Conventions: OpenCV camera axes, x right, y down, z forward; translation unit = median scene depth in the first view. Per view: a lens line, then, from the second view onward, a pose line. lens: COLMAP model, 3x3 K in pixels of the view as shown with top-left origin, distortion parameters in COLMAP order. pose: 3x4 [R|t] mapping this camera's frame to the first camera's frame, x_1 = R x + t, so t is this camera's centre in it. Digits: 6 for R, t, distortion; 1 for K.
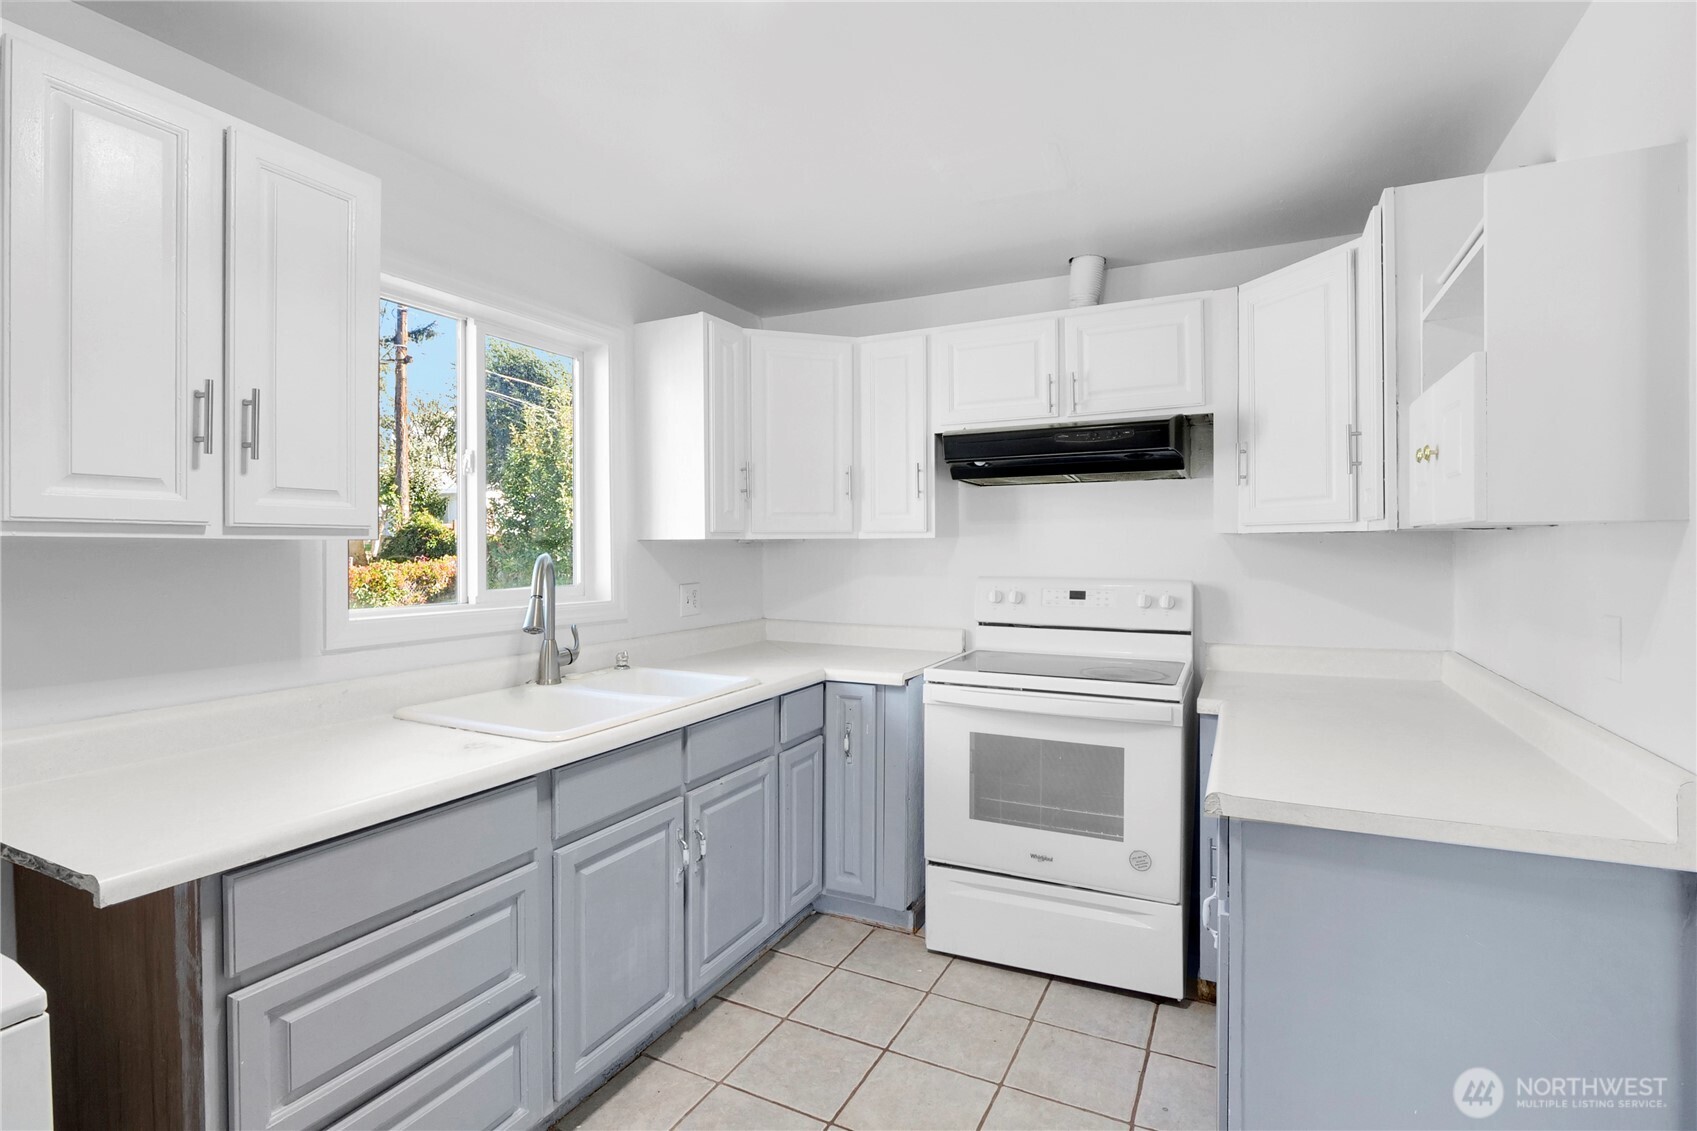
lens RADIAL K [[810.9, 0, 849.4], [0, 810.9, 556.2], [0, 0, 1]] dist [-0.011951, 0.001208]
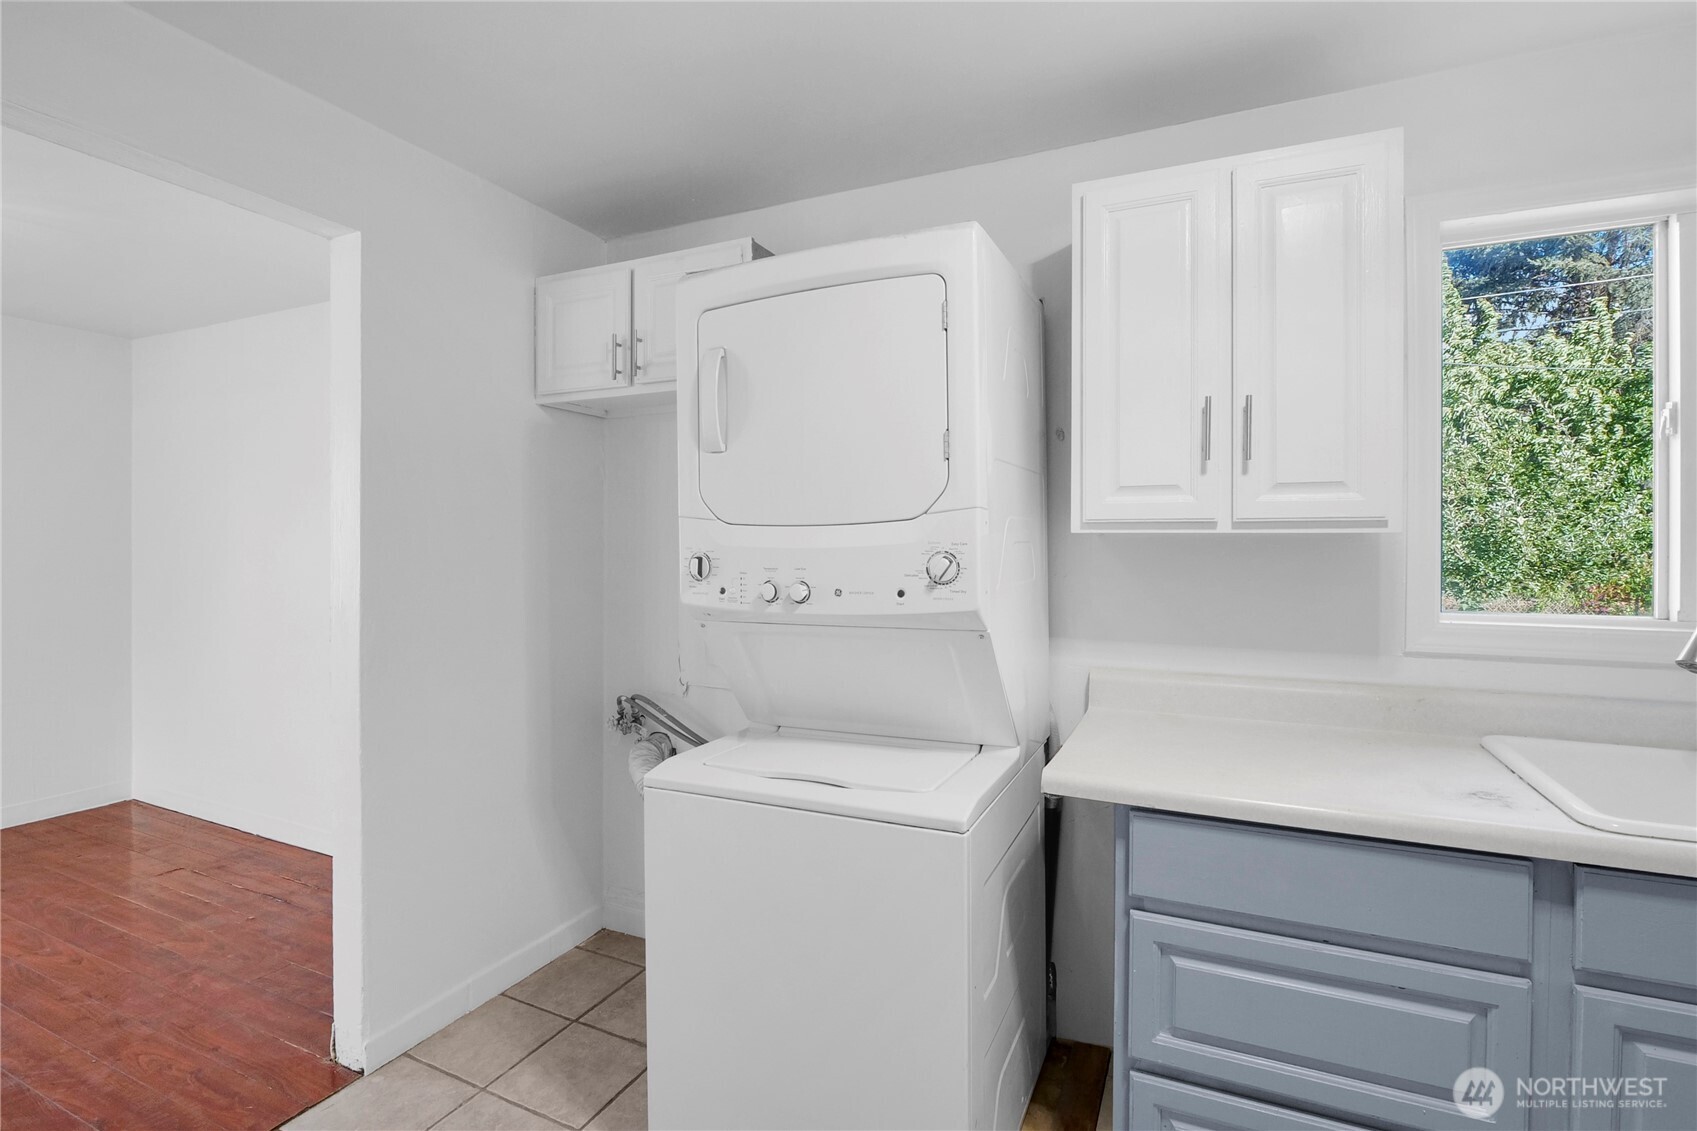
lens RADIAL K [[810.9, 0, 847.6], [0, 810.9, 553.8], [0, 0, 1]] dist [-0.011951, 0.001208]
pose [[0.020893, 0.012621, -0.999702, 0.323931], [-0.010534, 0.999868, 0.012403, -0.000920], [0.999726, 0.010272, 0.021023, 0.406063]]
